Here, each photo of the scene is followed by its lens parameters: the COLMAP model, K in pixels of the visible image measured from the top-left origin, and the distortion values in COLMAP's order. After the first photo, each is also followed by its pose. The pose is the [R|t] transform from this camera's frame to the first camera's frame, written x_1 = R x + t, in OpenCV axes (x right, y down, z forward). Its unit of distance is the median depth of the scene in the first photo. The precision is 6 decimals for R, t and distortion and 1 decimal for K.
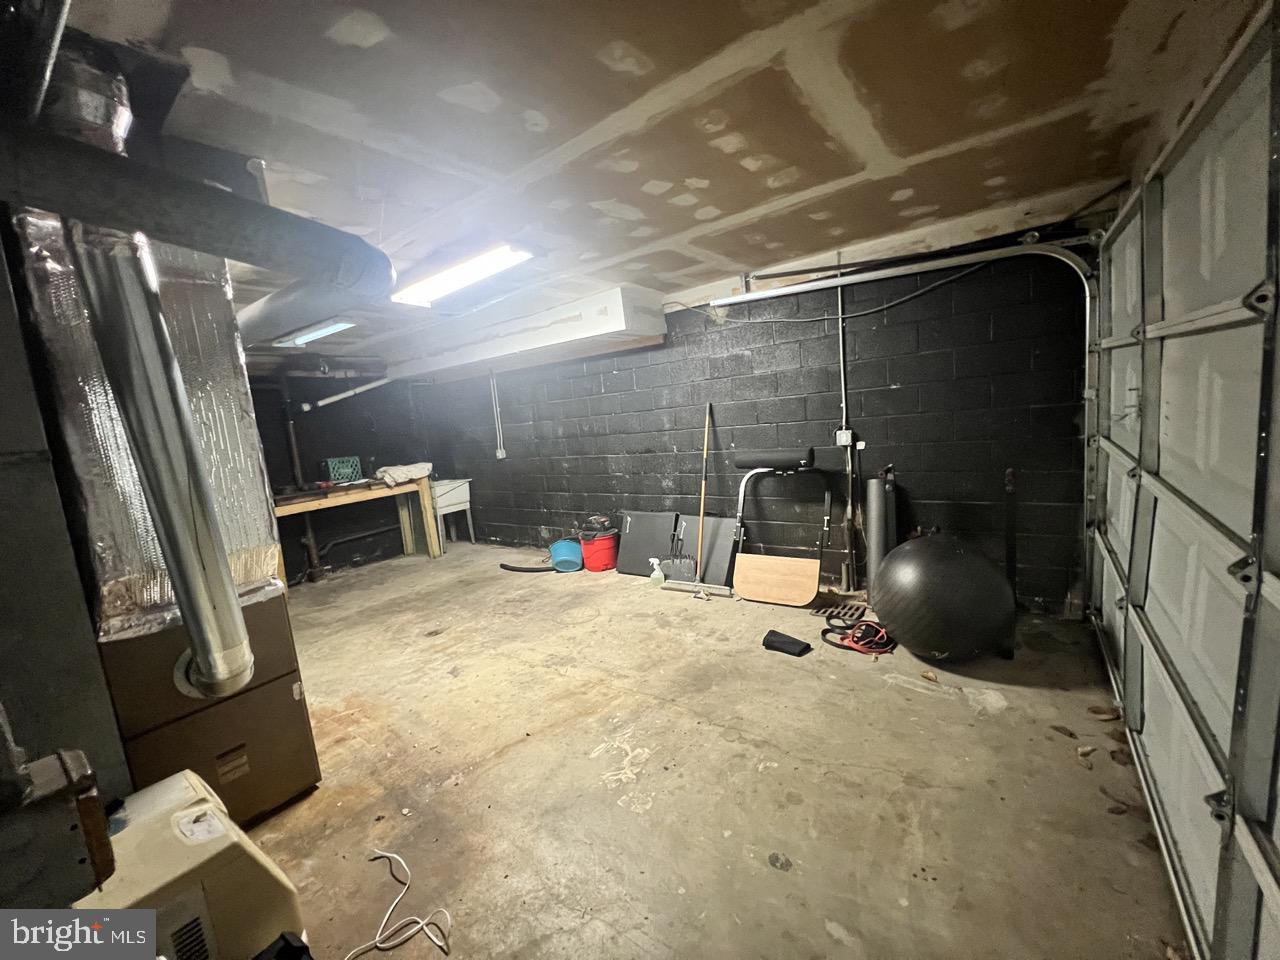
lens RADIAL K [[514.7, 0, 640.0], [0, 514.7, 480.0], [0, 0, 1]] dist [-0.001359, -0.000162]
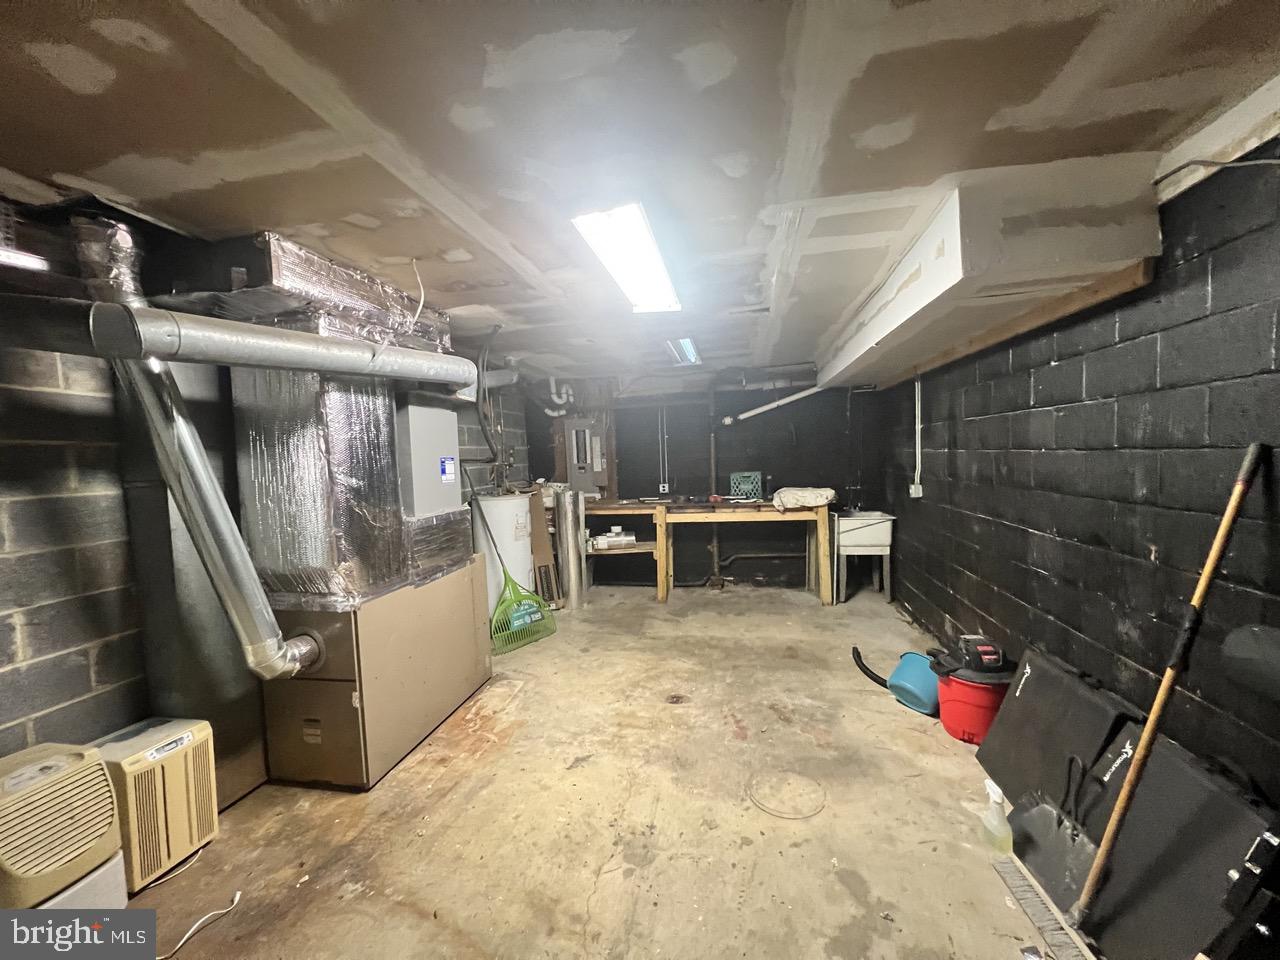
lens RADIAL K [[514.7, 0, 640.0], [0, 514.7, 480.0], [0, 0, 1]] dist [-0.001359, -0.000162]
pose [[0.418612, 0.122057, -0.899926, 0.252907], [-0.113676, 0.990176, 0.081420, -0.104154], [0.901023, 0.068216, 0.428375, 0.488691]]
